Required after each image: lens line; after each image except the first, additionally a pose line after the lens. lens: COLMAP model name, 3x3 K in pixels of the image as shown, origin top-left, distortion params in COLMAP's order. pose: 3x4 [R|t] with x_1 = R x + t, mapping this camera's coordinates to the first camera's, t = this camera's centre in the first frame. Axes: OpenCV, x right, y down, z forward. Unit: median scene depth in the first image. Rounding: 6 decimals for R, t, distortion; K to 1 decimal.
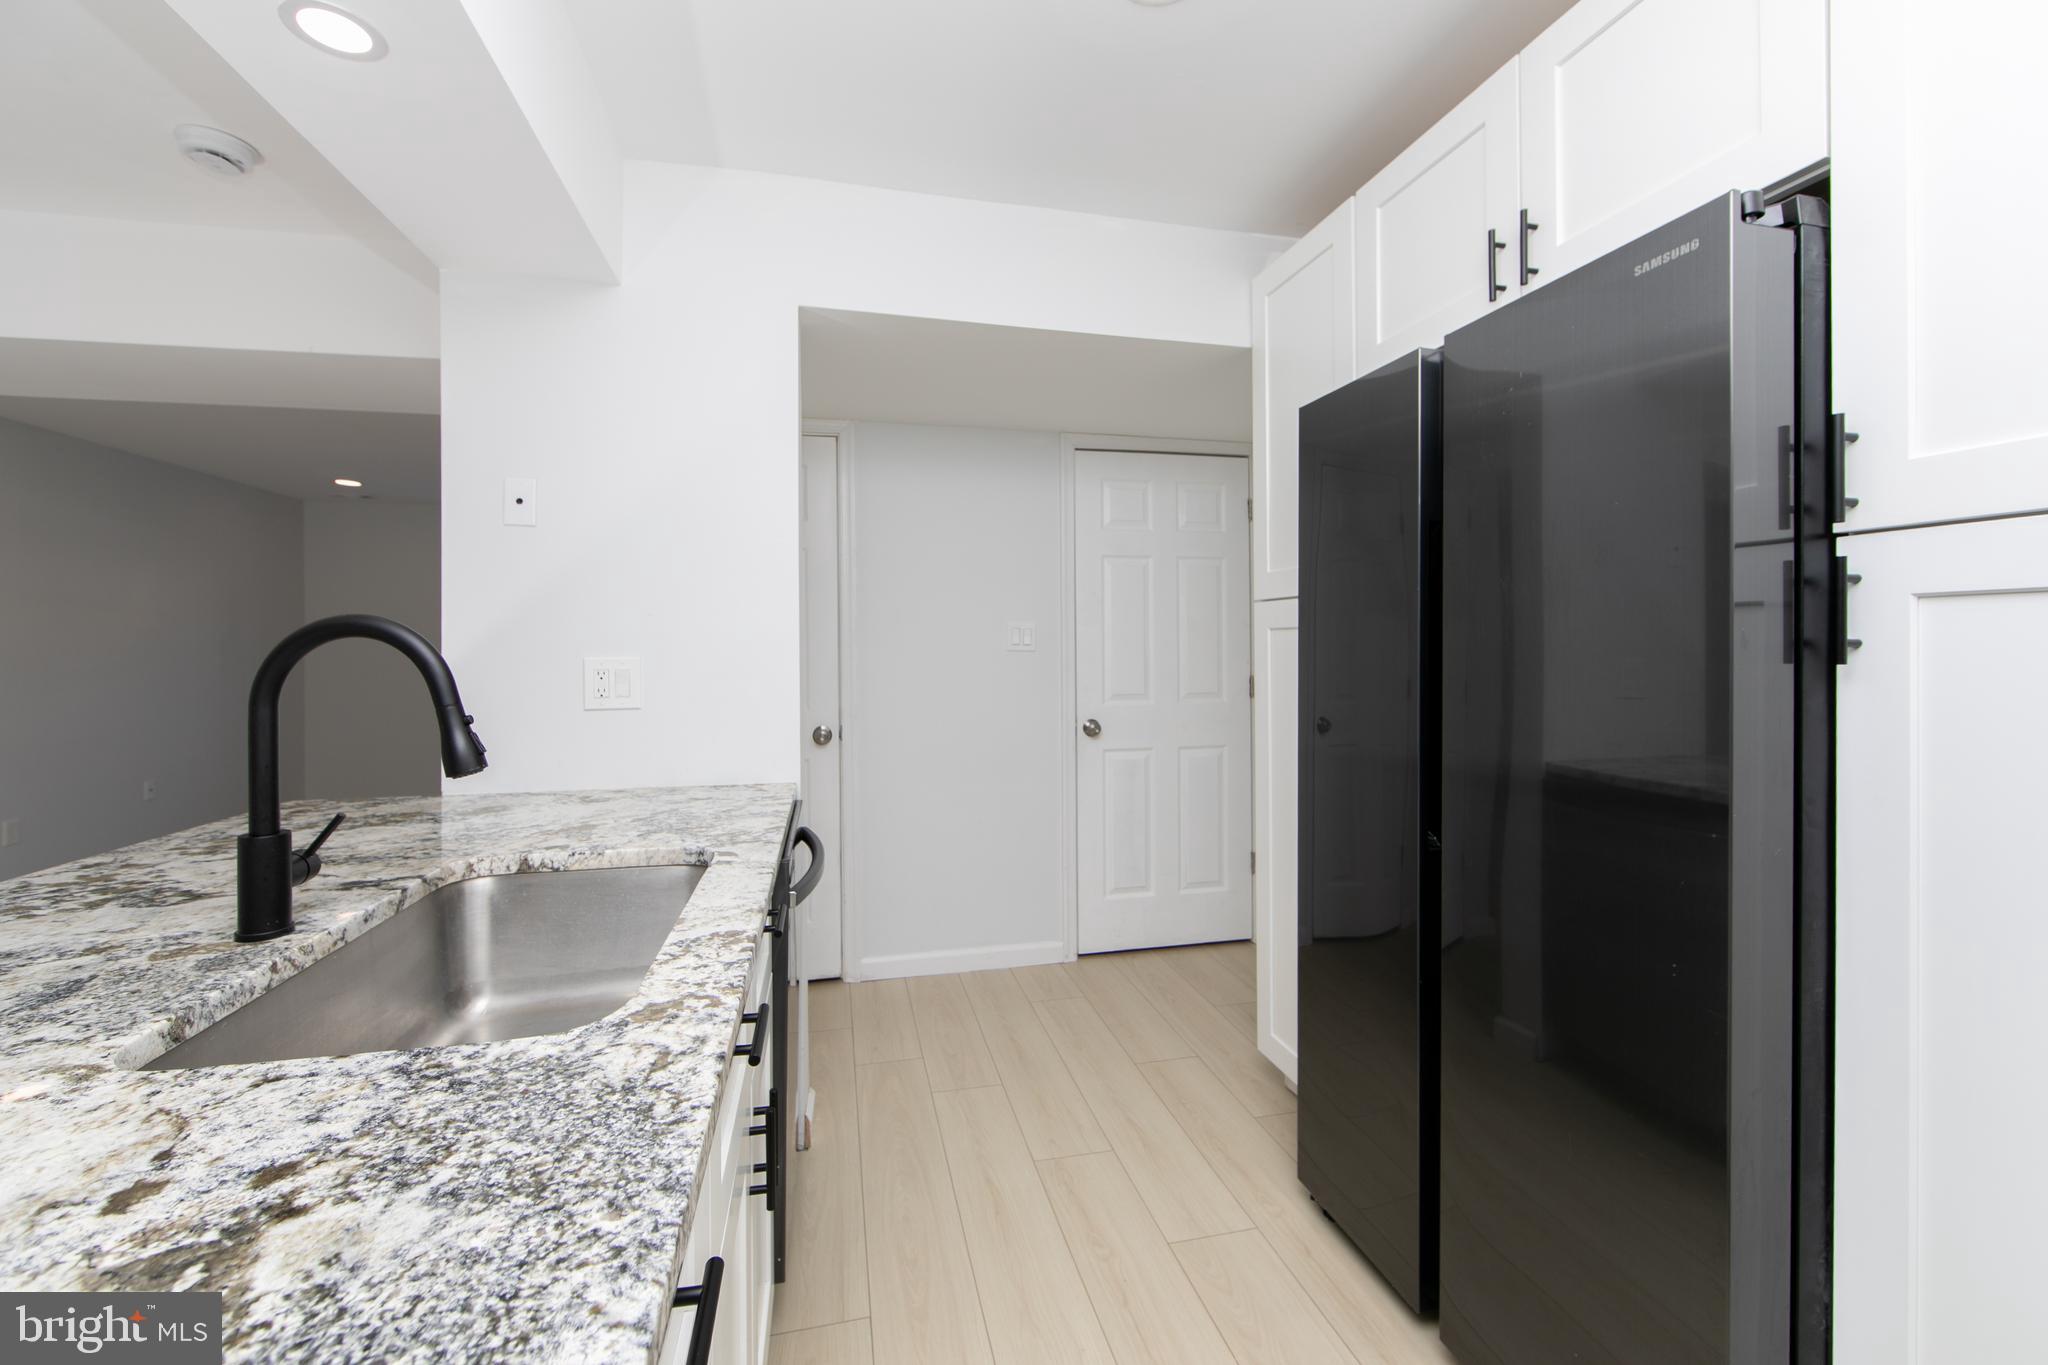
lens RADIAL K [[805.5, 0, 1008.1], [0, 805.5, 646.2], [0, 0, 1]] dist [-0.006415, 0.000861]
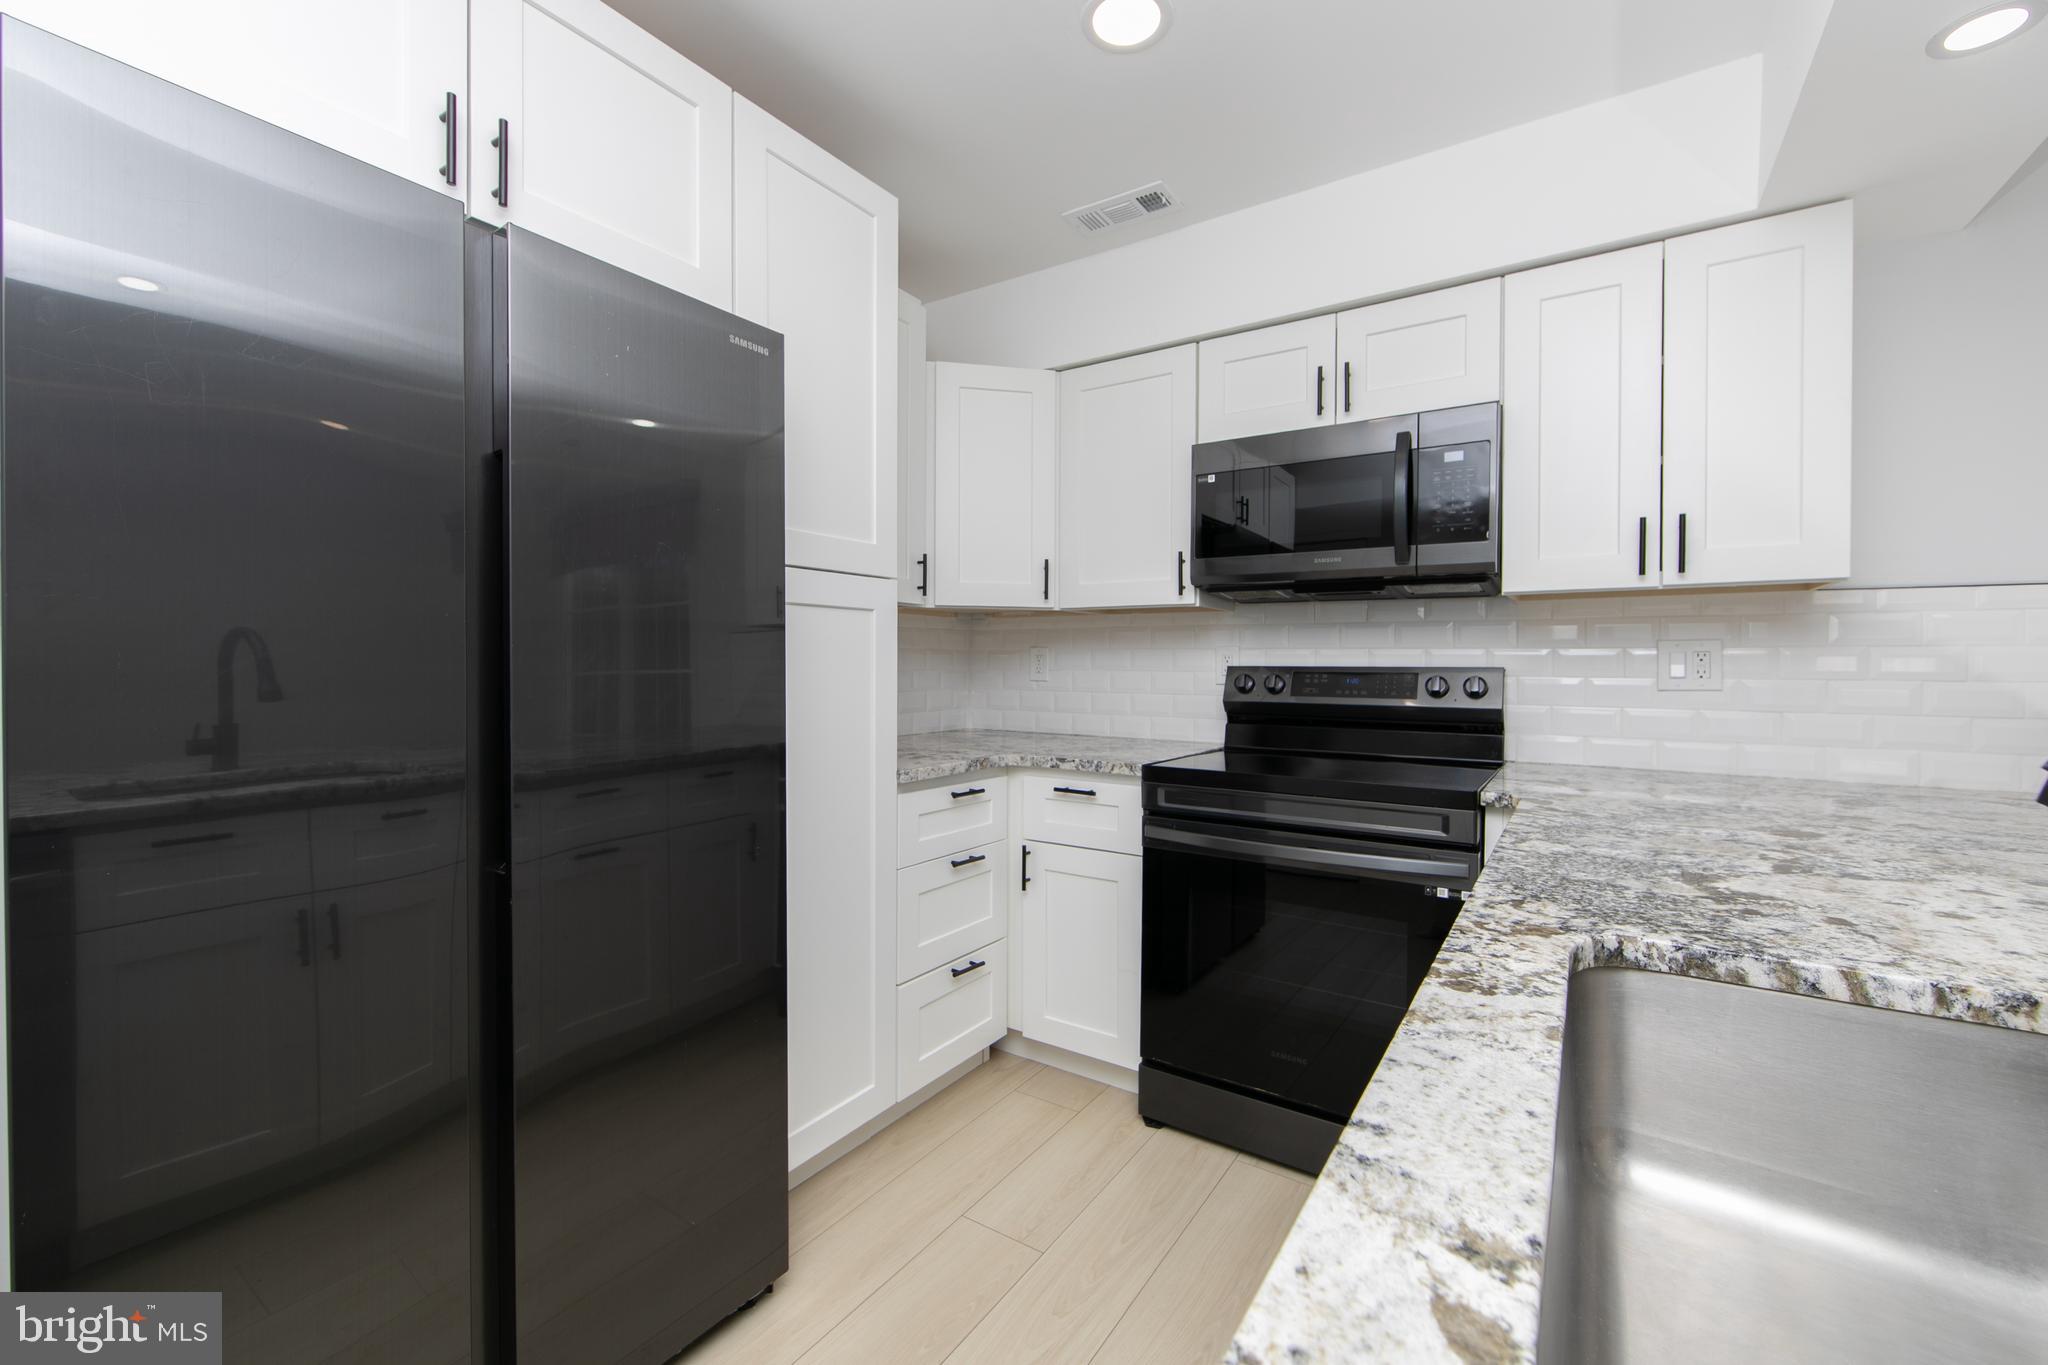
lens RADIAL K [[805.5, 0, 1036.8], [0, 805.5, 668.5], [0, 0, 1]] dist [-0.006415, 0.000861]
pose [[-0.682446, -0.006395, 0.730908, -0.659938], [-0.003198, 0.999978, 0.005764, 0.081540], [-0.730929, 0.001596, -0.682452, 1.920311]]
